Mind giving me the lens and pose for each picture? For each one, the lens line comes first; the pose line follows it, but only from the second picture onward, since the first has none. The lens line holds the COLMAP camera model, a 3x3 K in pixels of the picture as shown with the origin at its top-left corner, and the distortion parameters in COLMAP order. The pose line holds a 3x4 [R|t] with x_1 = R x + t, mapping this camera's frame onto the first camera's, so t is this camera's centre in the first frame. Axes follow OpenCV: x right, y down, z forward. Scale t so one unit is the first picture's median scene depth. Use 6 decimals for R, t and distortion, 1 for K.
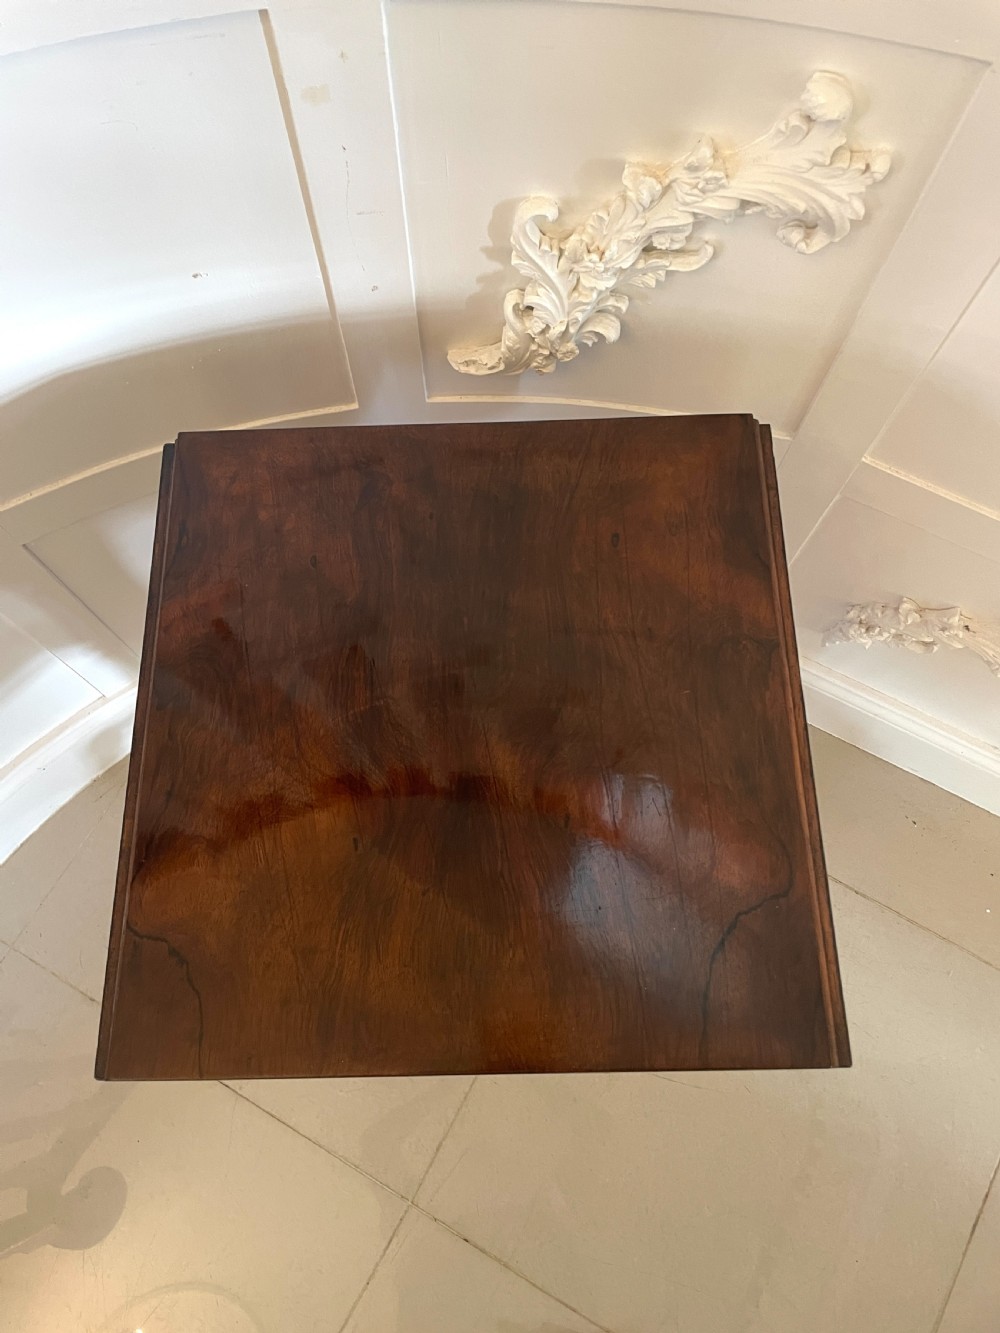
lens RADIAL K [[1045.4, 0, 487.0], [0, 1045.4, 675.1], [0, 0, 1]] dist [0.071192, -0.112177]
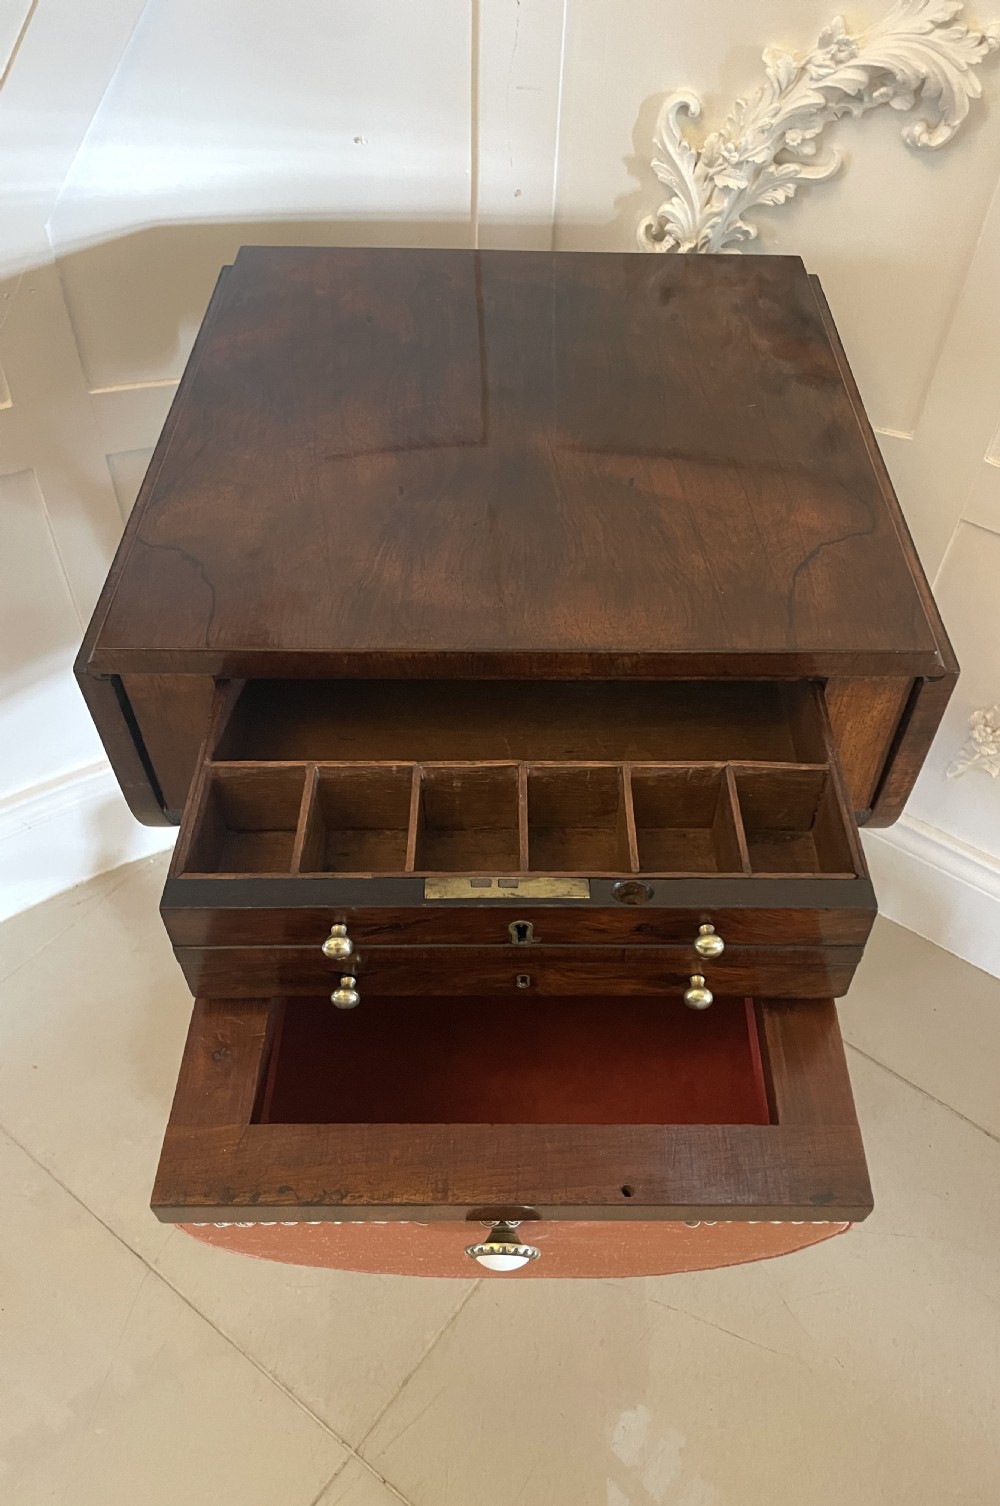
lens RADIAL K [[1177.7, 0, 546.4], [0, 1177.7, 744.2], [0, 0, 1]] dist [0.045913, -0.085290]
pose [[0.990958, 0.129139, -0.036392, 0.037308], [-0.132722, 0.903786, -0.406886, 0.629756], [-0.019655, 0.408037, 0.912754, 0.148489]]
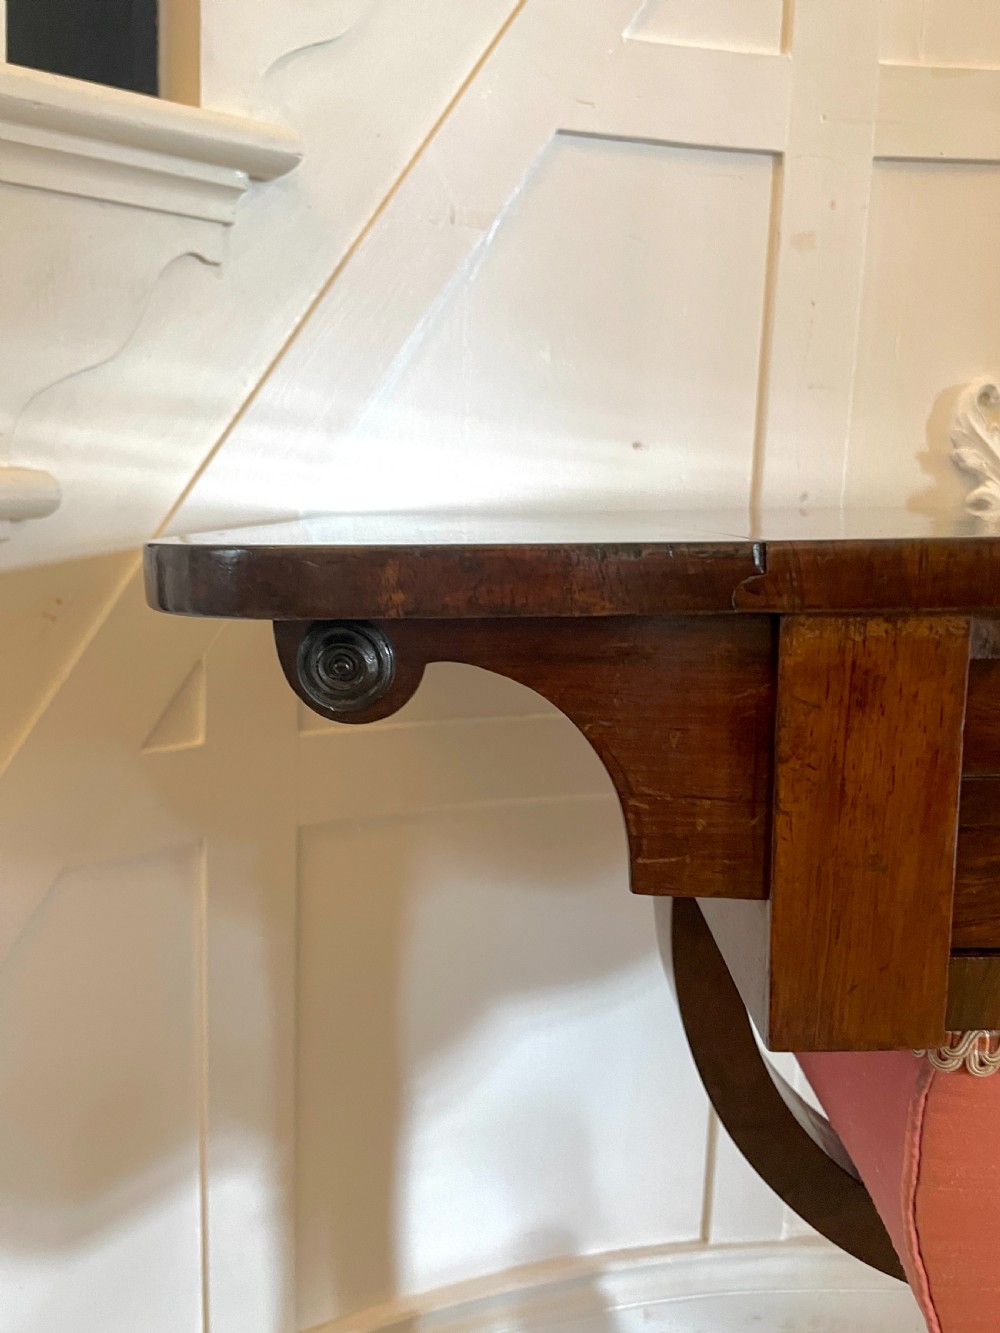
lens RADIAL K [[1045.4, 0, 479.8], [0, 1045.4, 646.5], [0, 0, 1]] dist [0.071192, -0.112177]
pose [[0.999403, 0.034536, -0.000052, -0.409308], [-0.015567, 0.449141, -0.893325, 0.568484], [-0.030828, 0.892793, 0.449410, 0.725452]]
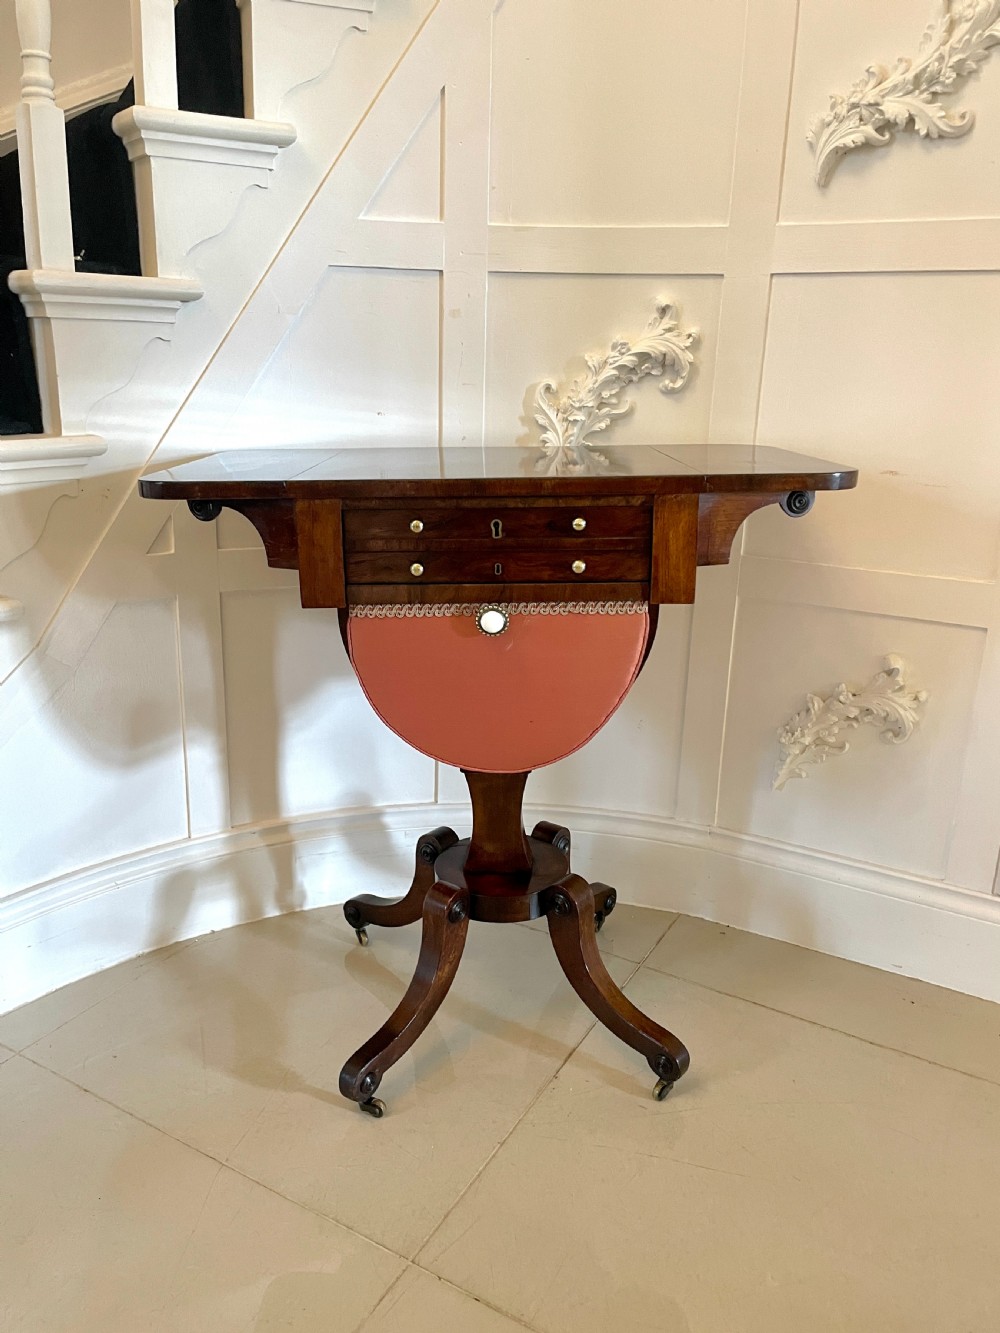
lens RADIAL K [[1045.4, 0, 481.3], [0, 1045.4, 658.7], [0, 0, 1]] dist [0.071192, -0.112177]
pose [[0.999396, 0.032781, -0.011492, -0.039216], [-0.027868, 0.559125, -0.828615, 1.533796], [-0.020737, 0.828435, 0.559701, 0.253348]]
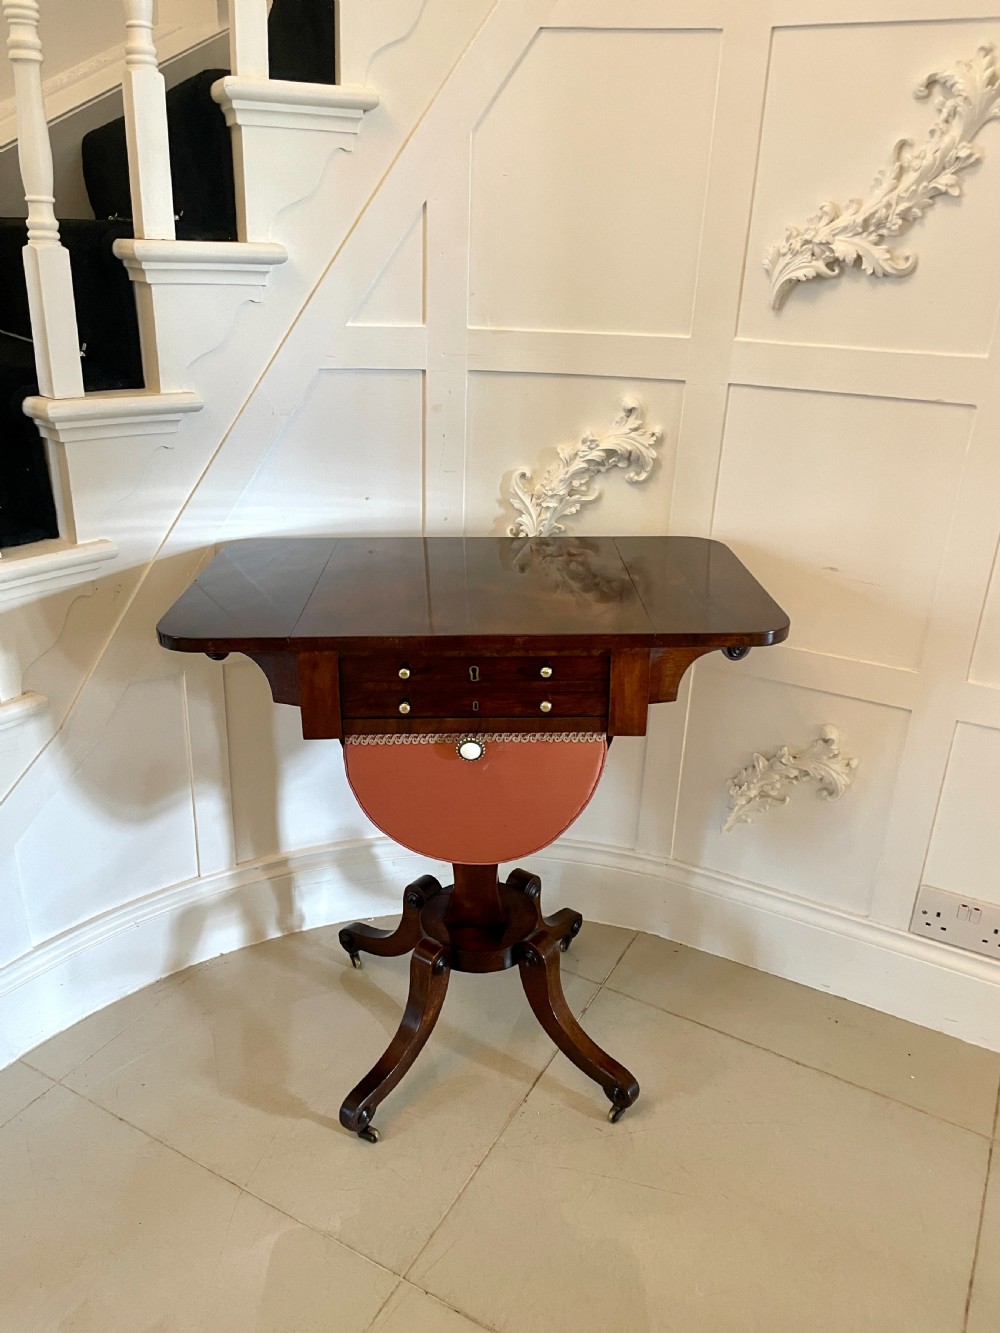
lens RADIAL K [[1045.4, 0, 485.0], [0, 1045.4, 646.9], [0, 0, 1]] dist [0.071192, -0.112177]
pose [[0.999367, 0.033693, 0.011453, -0.043770], [-0.012802, 0.640676, -0.767705, 1.472322], [-0.033204, 0.767072, 0.640701, -0.166671]]
